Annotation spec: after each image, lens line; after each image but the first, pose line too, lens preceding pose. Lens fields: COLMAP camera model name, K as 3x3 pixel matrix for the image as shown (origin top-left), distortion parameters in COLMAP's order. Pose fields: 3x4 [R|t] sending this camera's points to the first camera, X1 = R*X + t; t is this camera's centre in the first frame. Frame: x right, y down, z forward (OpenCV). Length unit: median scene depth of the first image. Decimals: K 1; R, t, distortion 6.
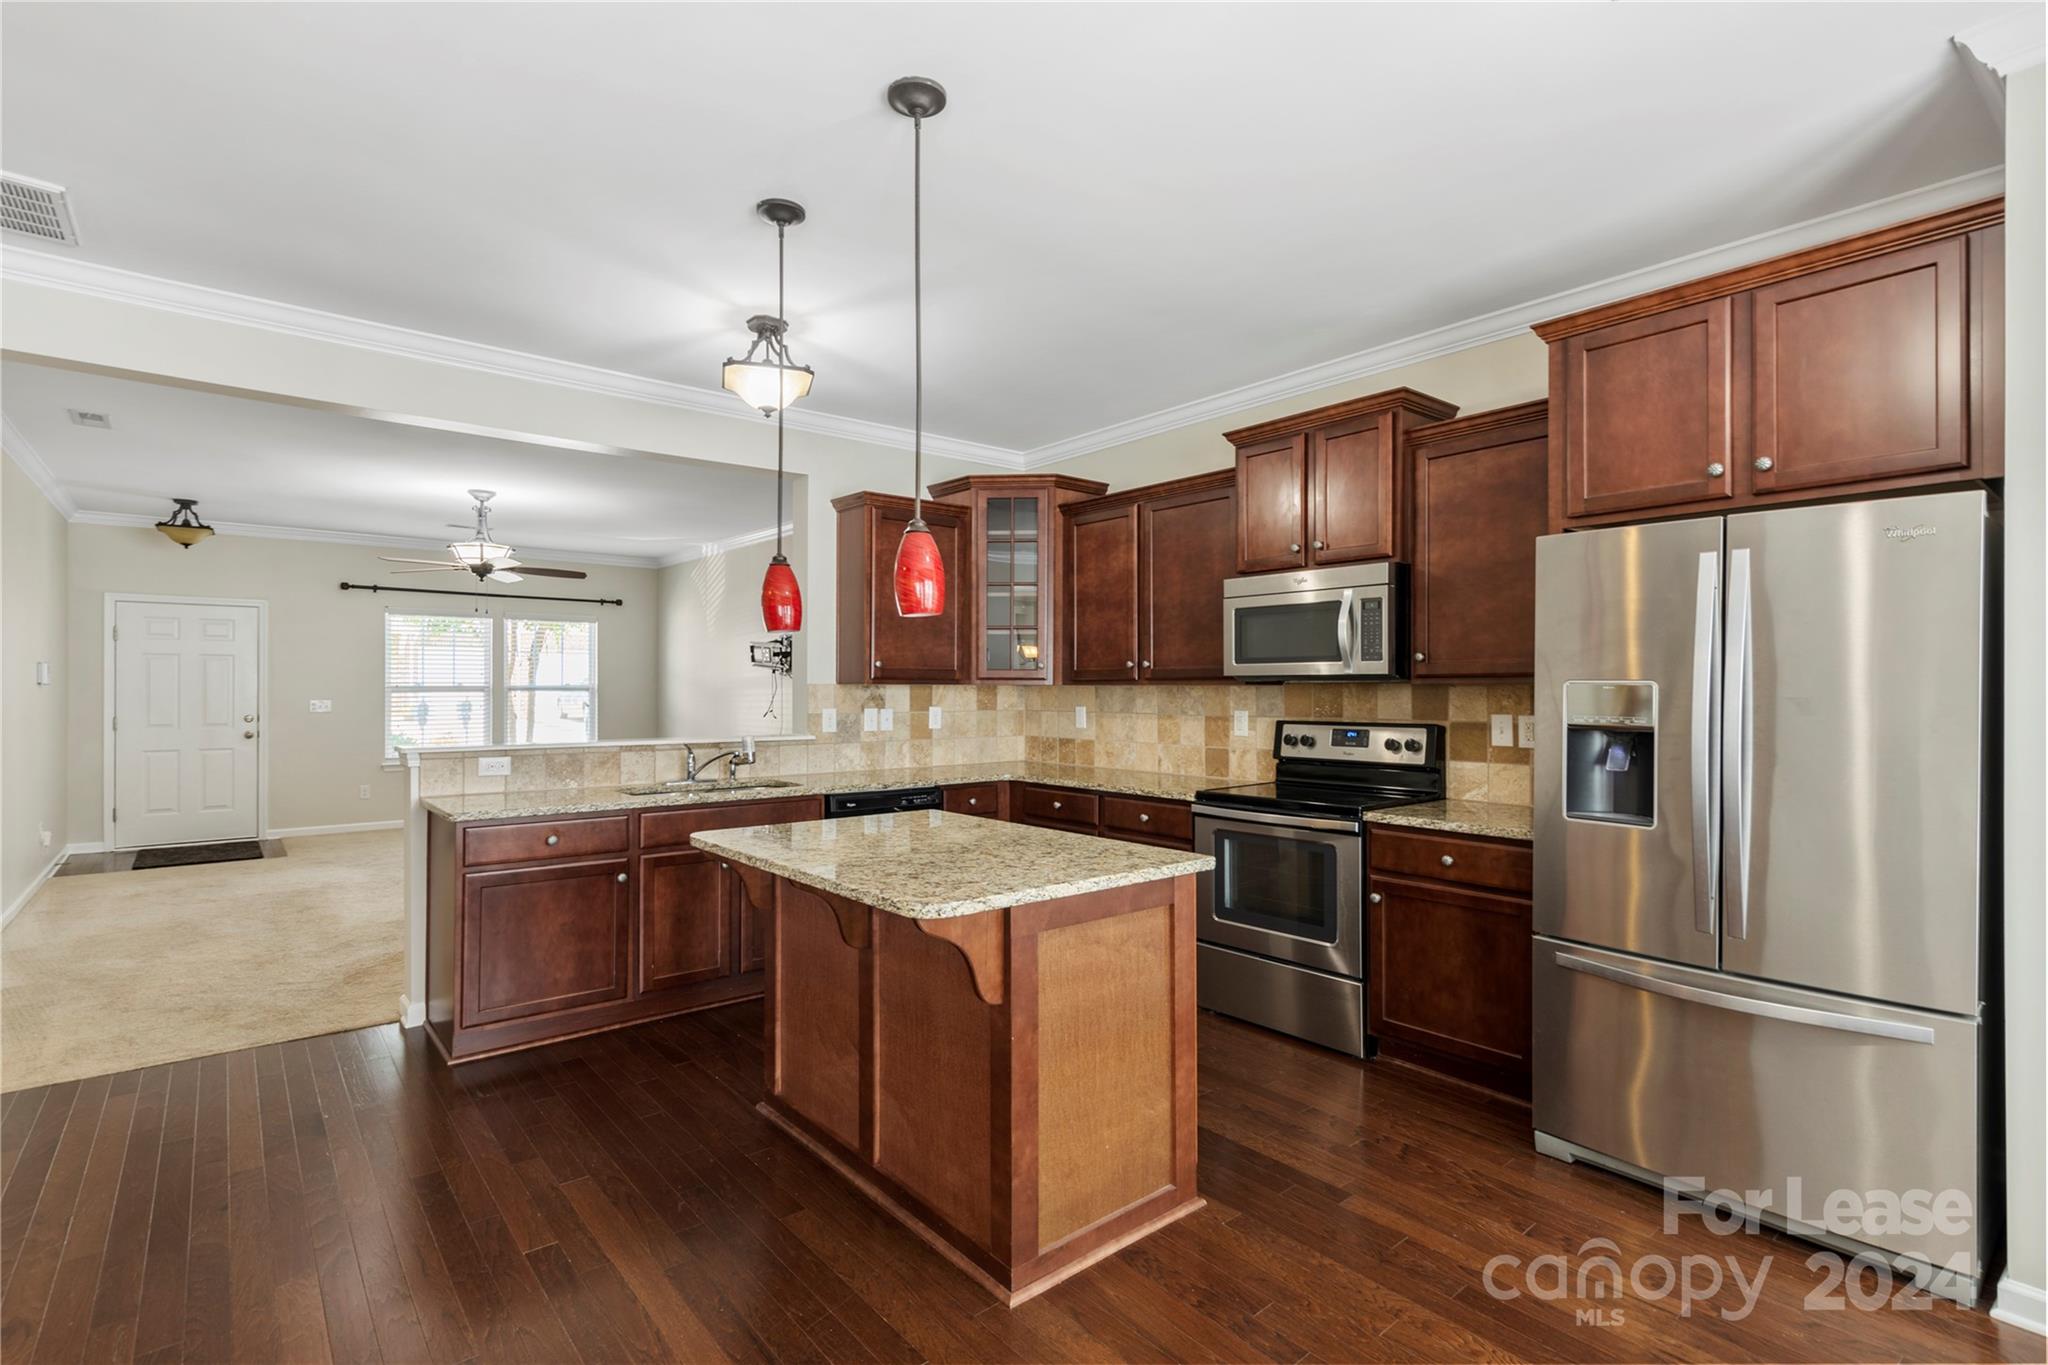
lens RADIAL K [[965.3, 0, 1012.3], [0, 965.3, 690.8], [0, 0, 1]] dist [0.003000, 0.000633]
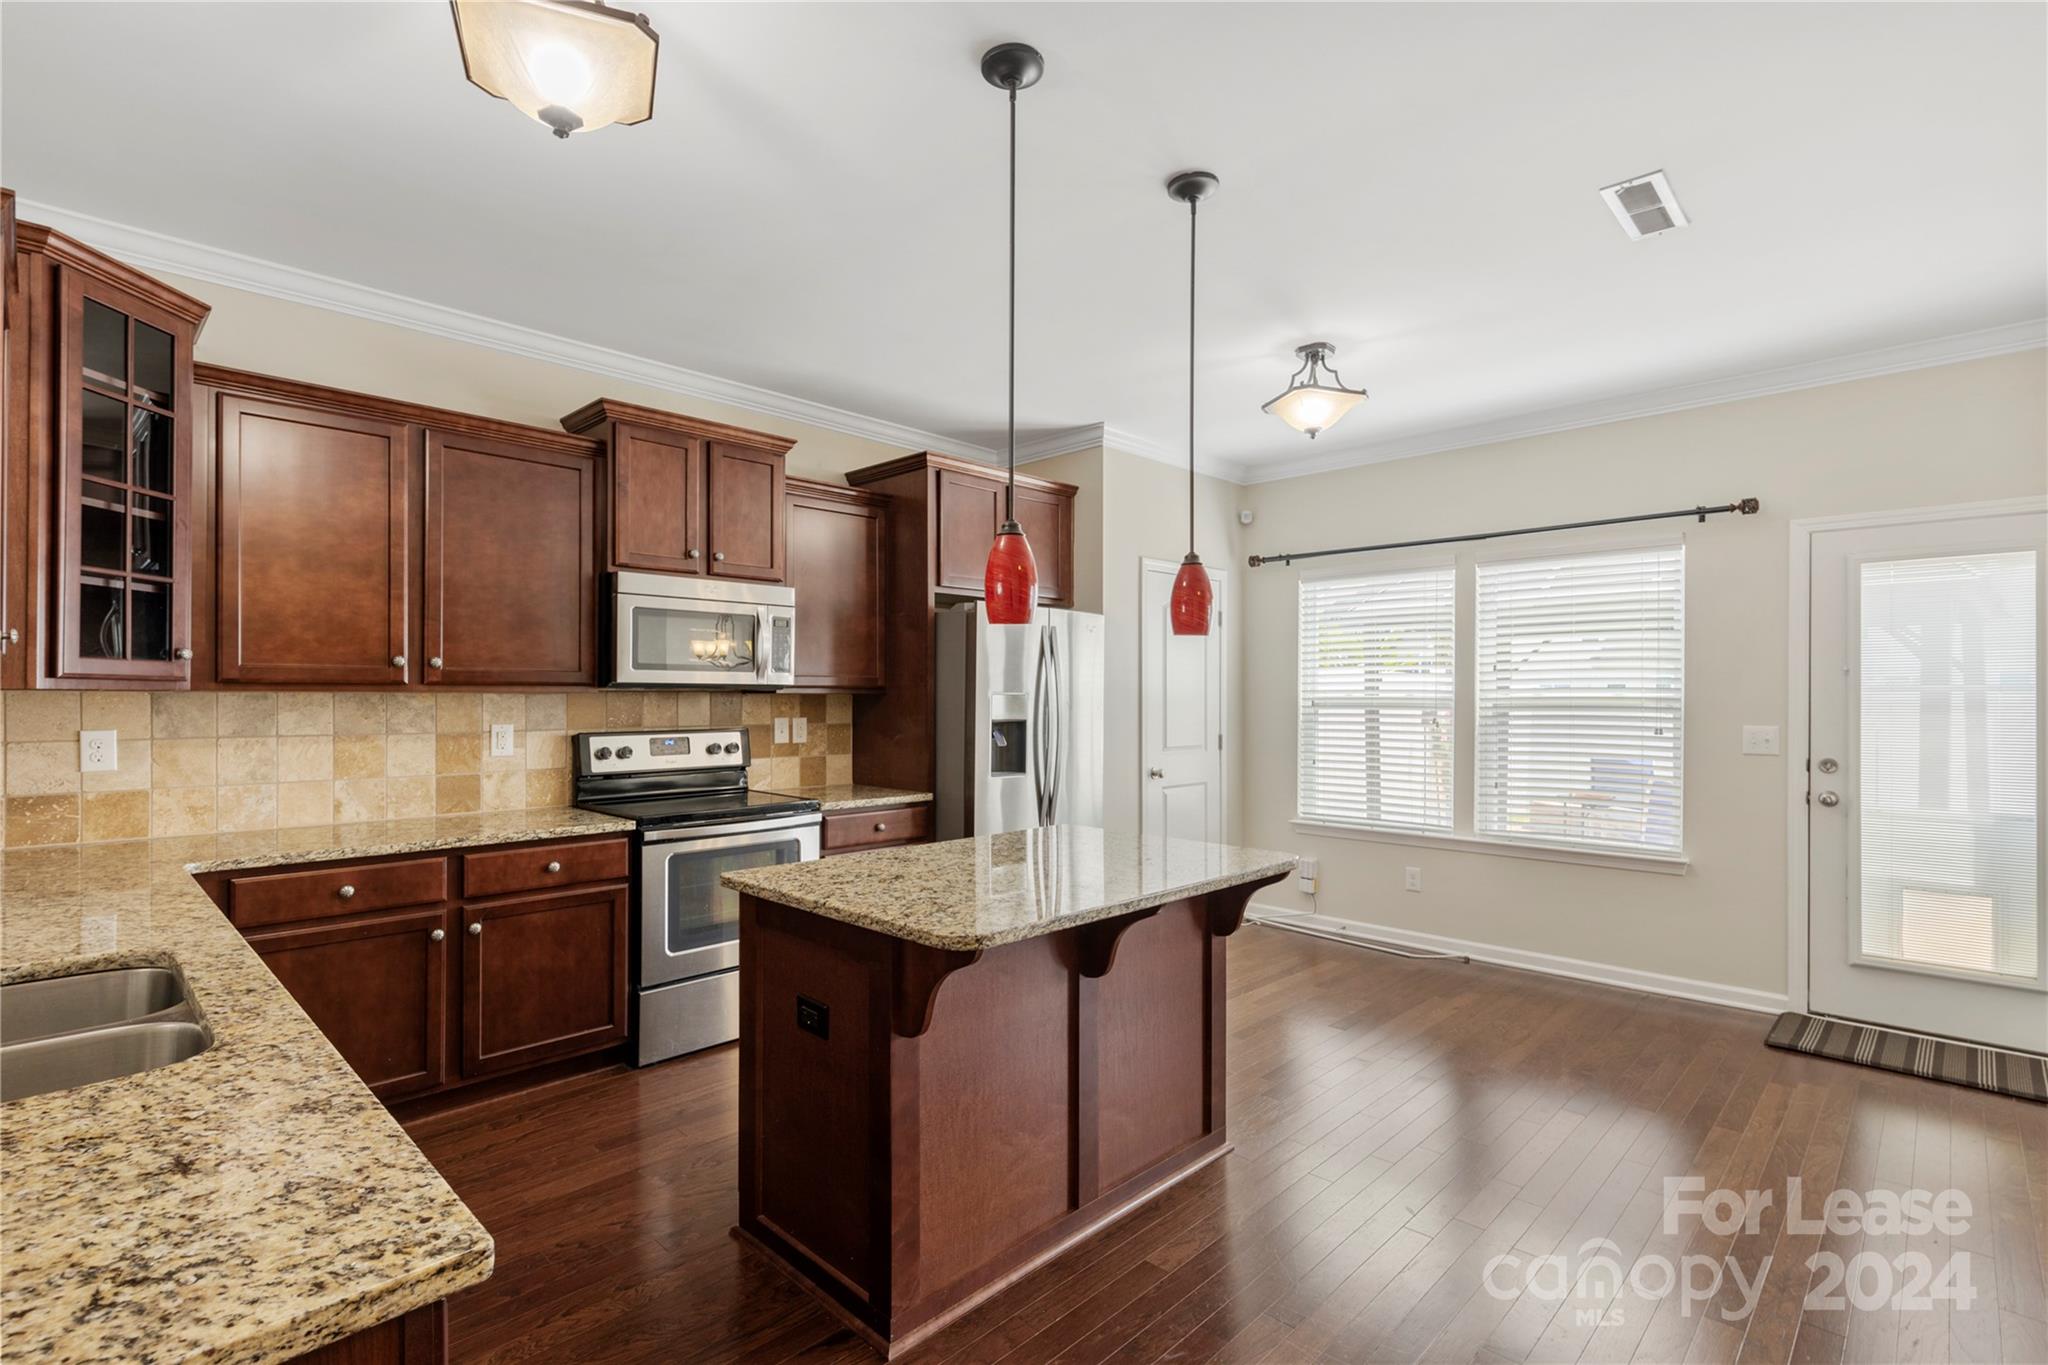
lens RADIAL K [[953.7, 0, 1020.5], [0, 953.7, 696.1], [0, 0, 1]] dist [0.001118, 0.000217]
pose [[-0.100780, -0.000646, 0.994909, -0.733839], [0.000823, 0.999999, 0.000733, -0.003802], [-0.994908, 0.000893, -0.100779, 0.801438]]
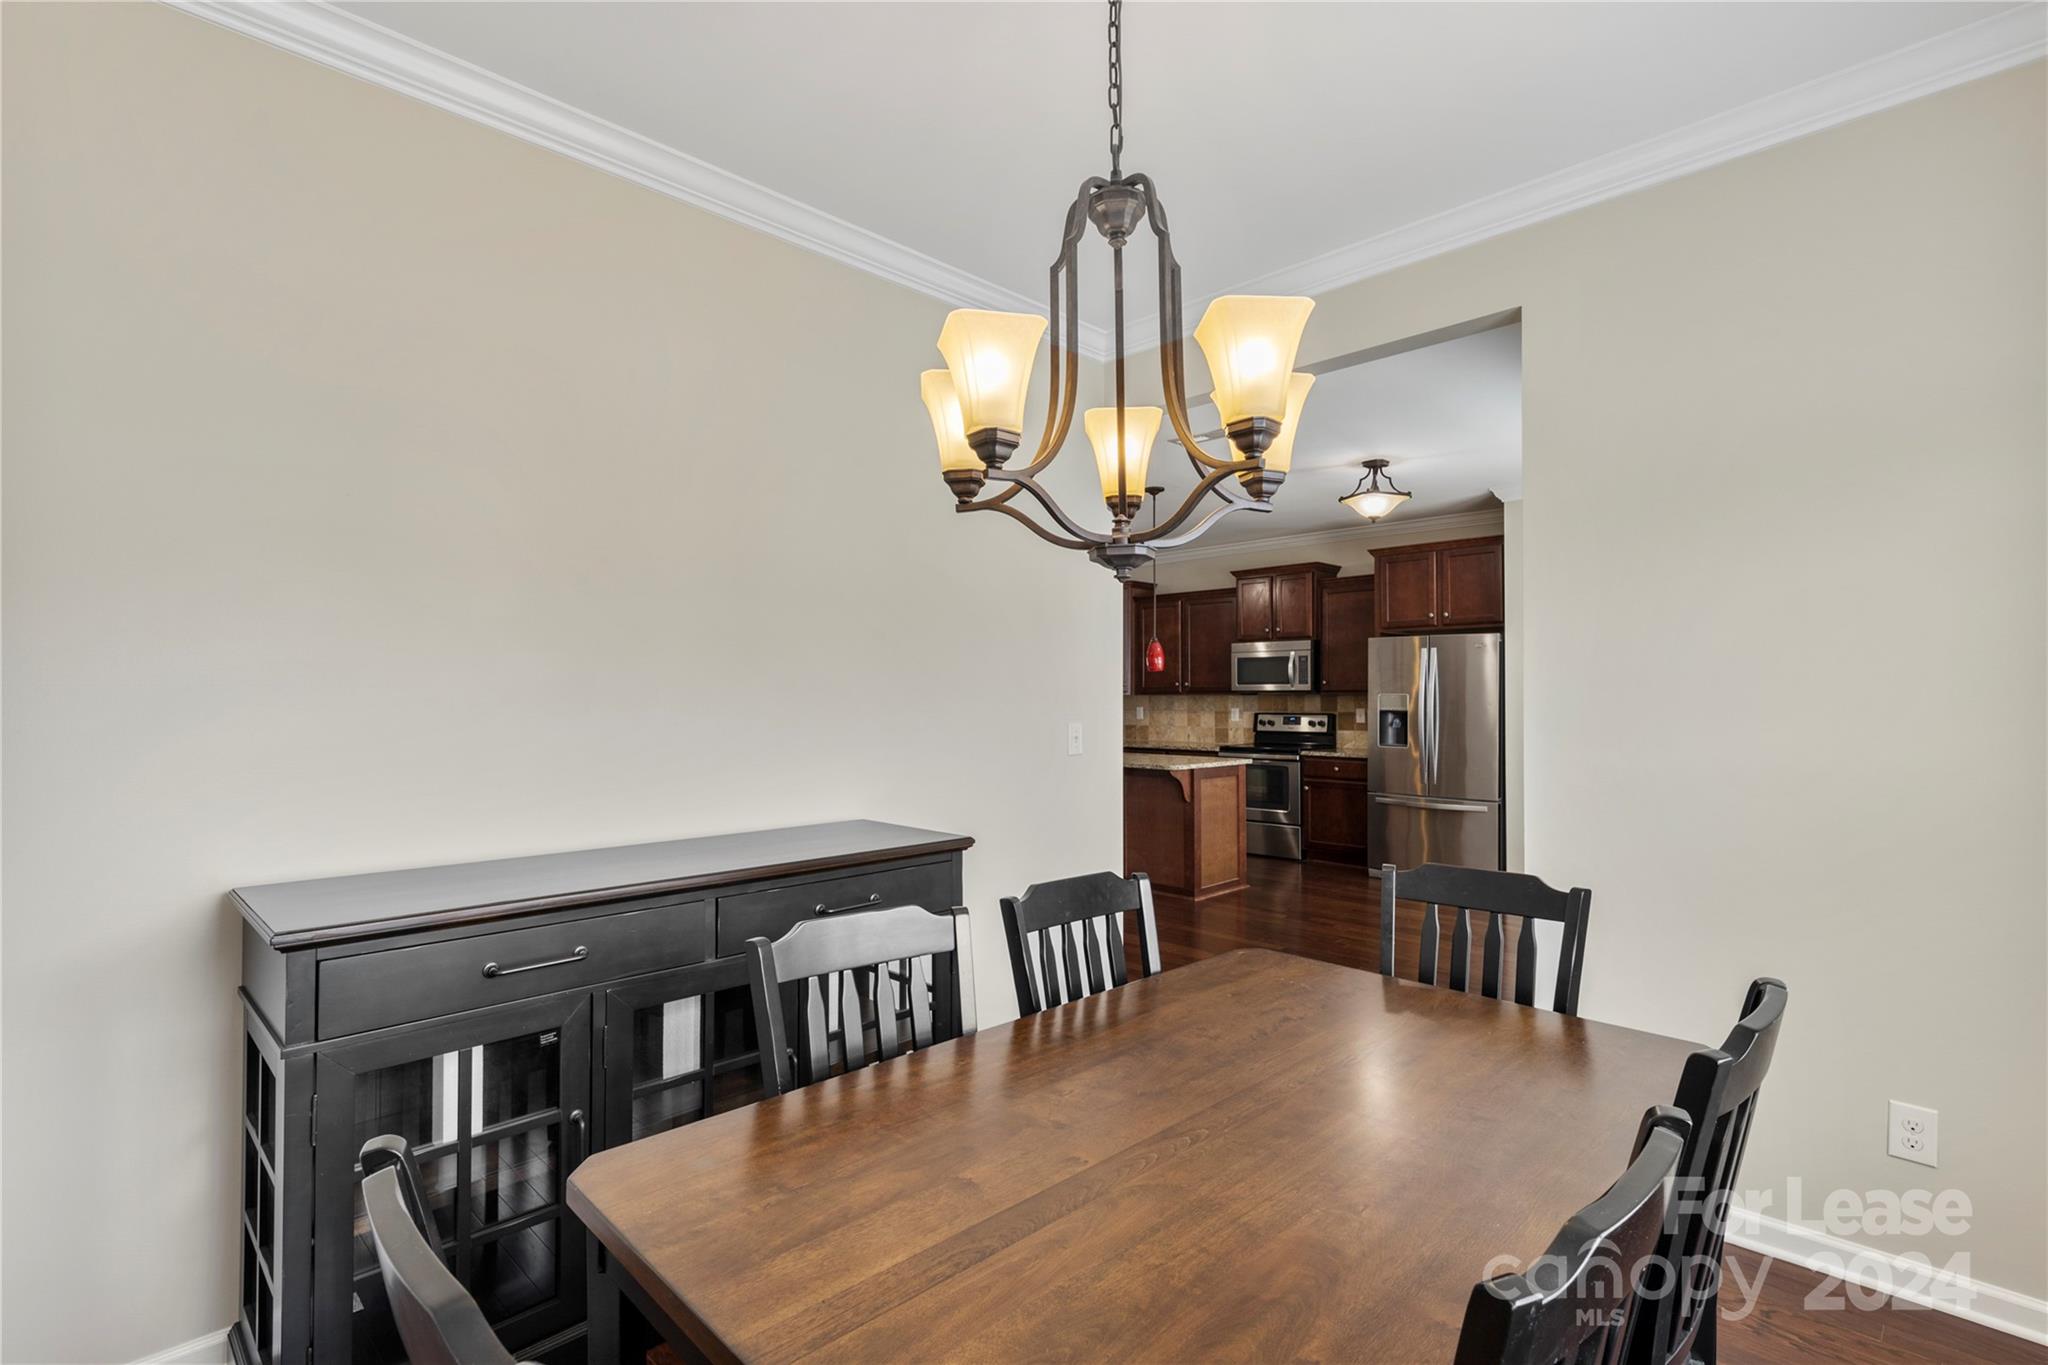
lens RADIAL K [[972.0, 0, 1020.1], [0, 972.0, 682.4], [0, 0, 1]] dist [0.000449, 0.000105]
pose [[0.994953, 0.004941, 0.100217, -0.477495], [-0.002995, 0.999804, -0.019565, 0.009956], [-0.100294, 0.019166, 0.994773, -1.105436]]
